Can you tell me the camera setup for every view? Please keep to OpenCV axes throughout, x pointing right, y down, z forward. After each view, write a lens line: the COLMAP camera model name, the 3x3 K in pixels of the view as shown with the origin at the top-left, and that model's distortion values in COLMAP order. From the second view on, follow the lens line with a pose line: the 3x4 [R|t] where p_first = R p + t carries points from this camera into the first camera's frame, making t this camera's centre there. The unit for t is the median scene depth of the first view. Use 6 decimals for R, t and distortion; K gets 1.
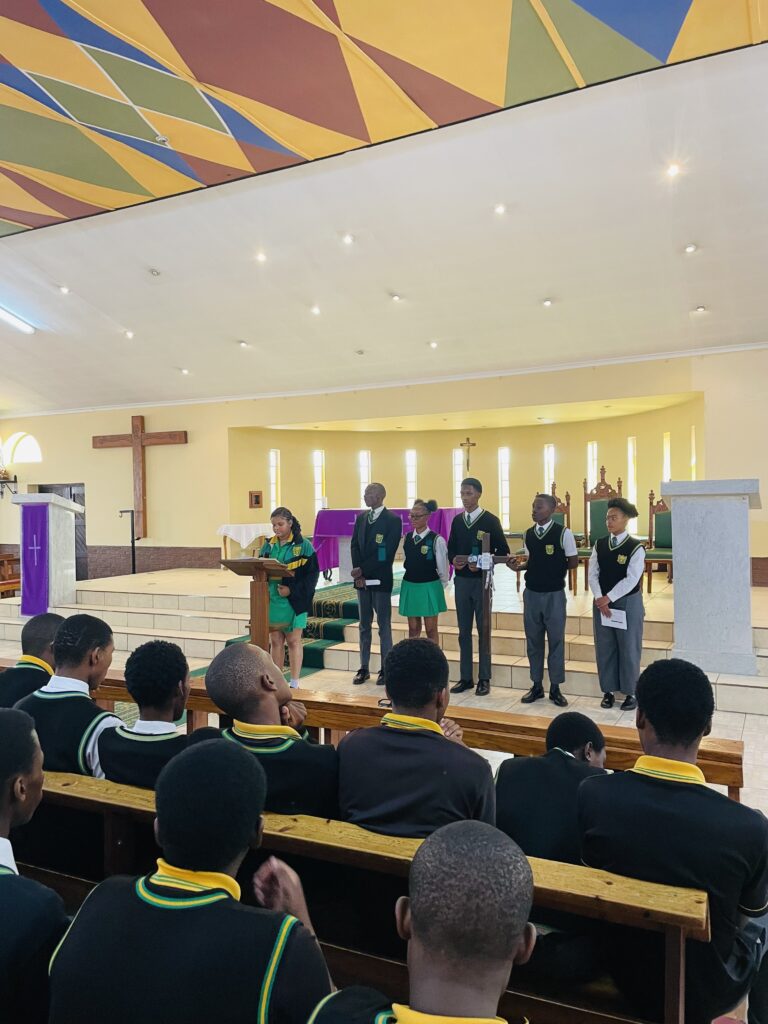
lens RADIAL K [[773.4, 0, 384.0], [0, 773.4, 512.0], [0, 0, 1]] dist [0.101109, -0.123387]
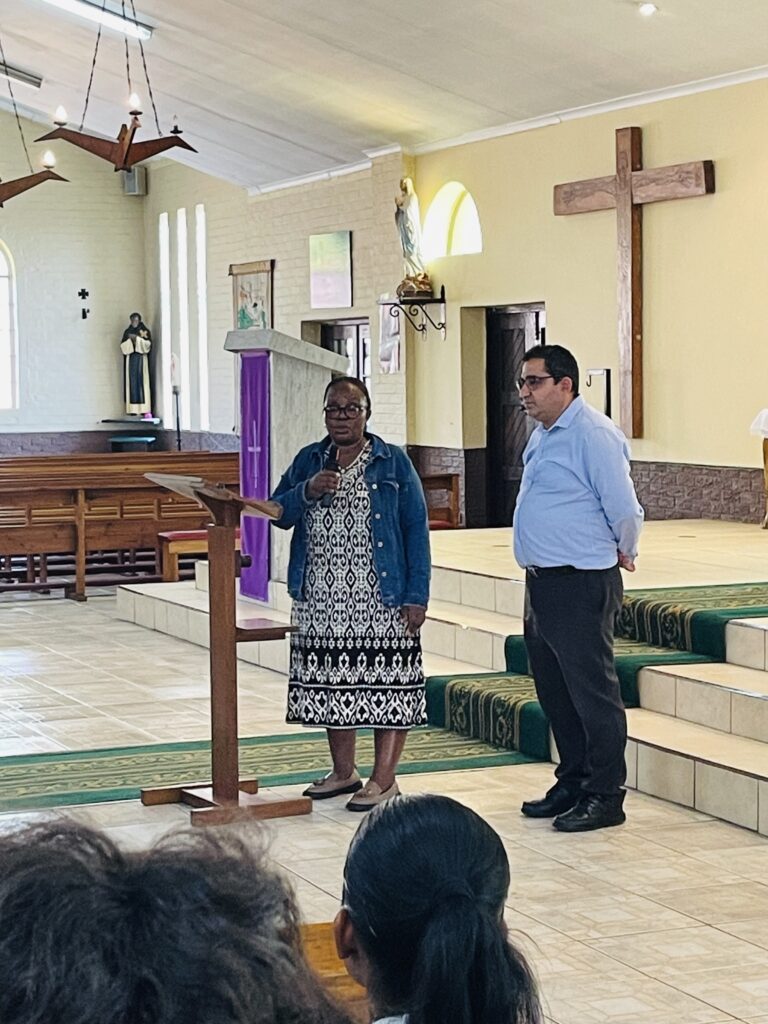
lens RADIAL K [[2358.7, 0, 384.0], [0, 2358.7, 512.0], [0, 0, 1]] dist [0.107058, -0.372791]
pose [[0.739111, 0.045830, -0.672022, 0.407757], [-0.007490, 0.998180, 0.059835, -0.000332], [0.673542, -0.039191, 0.738110, 0.028372]]
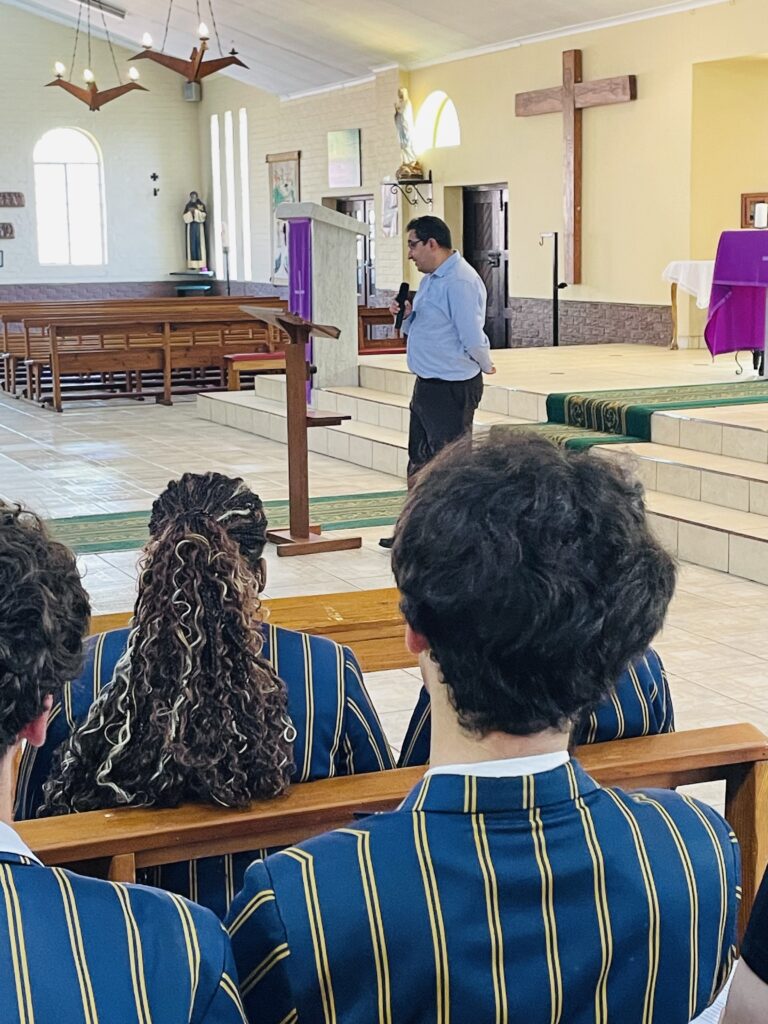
lens RADIAL K [[1786.9, 0, 384.0], [0, 1786.9, 512.0], [0, 0, 1]] dist [0.110578, -0.356557]
pose [[0.747741, 0.104732, -0.655678, 0.422666], [-0.005852, 0.988483, 0.151218, 0.002382], [0.663964, -0.109235, 0.739743, -0.018270]]
